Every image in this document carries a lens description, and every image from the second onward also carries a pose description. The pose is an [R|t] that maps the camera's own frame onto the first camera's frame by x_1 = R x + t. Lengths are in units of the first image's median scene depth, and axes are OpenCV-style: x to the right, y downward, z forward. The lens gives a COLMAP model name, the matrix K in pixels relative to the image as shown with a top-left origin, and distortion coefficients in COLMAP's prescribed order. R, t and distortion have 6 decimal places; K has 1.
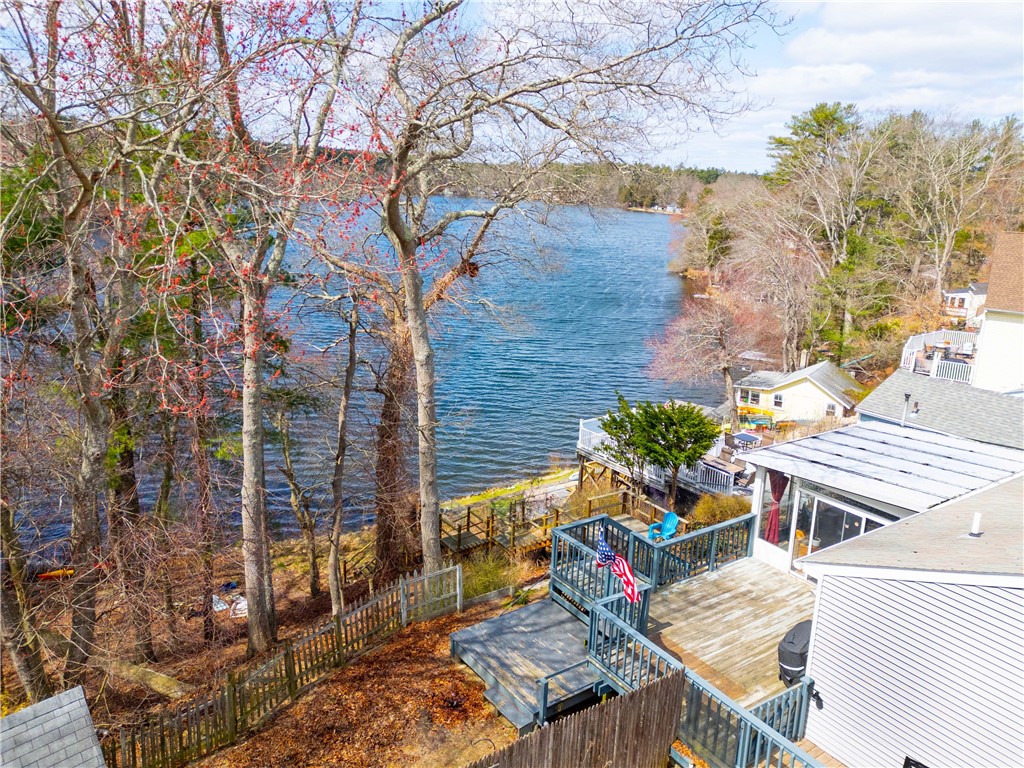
lens RADIAL K [[708.1, 0, 482.9], [0, 708.1, 342.1], [0, 0, 1]] dist [0.029742, -0.020889]
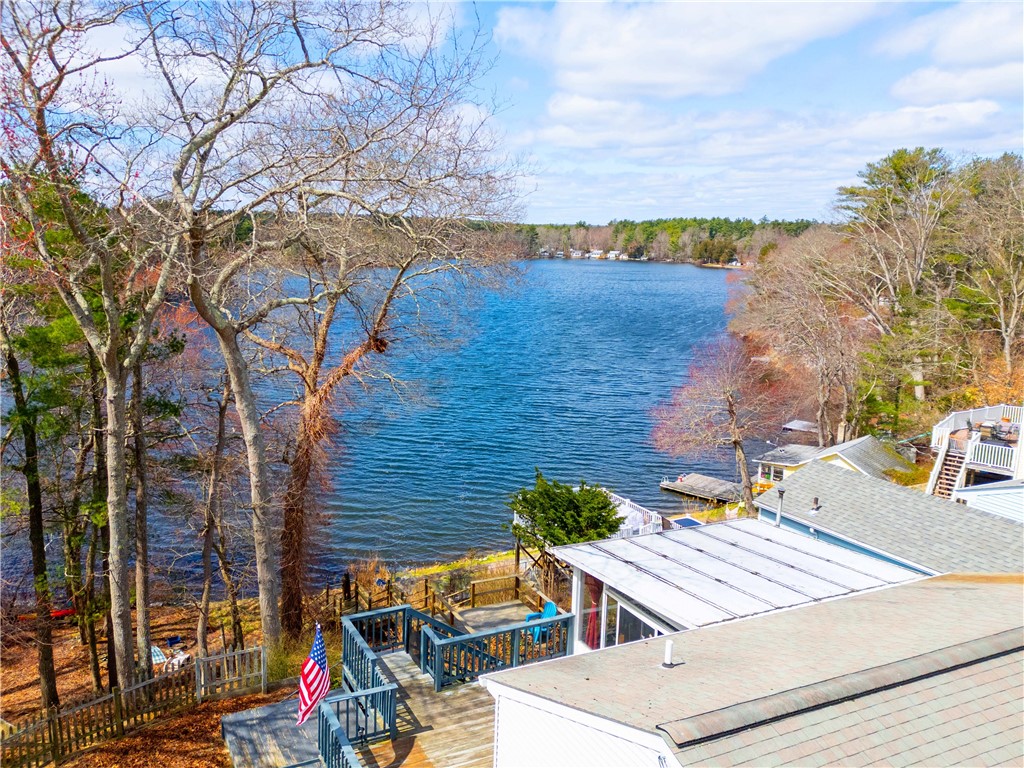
lens RADIAL K [[708.1, 0, 487.5], [0, 708.1, 355.3], [0, 0, 1]] dist [0.029742, -0.020889]
pose [[0.979949, 0.004522, -0.199197, 0.203317], [-0.015152, 0.998539, -0.051875, -0.022345], [0.198671, 0.053853, 0.978586, 0.017609]]
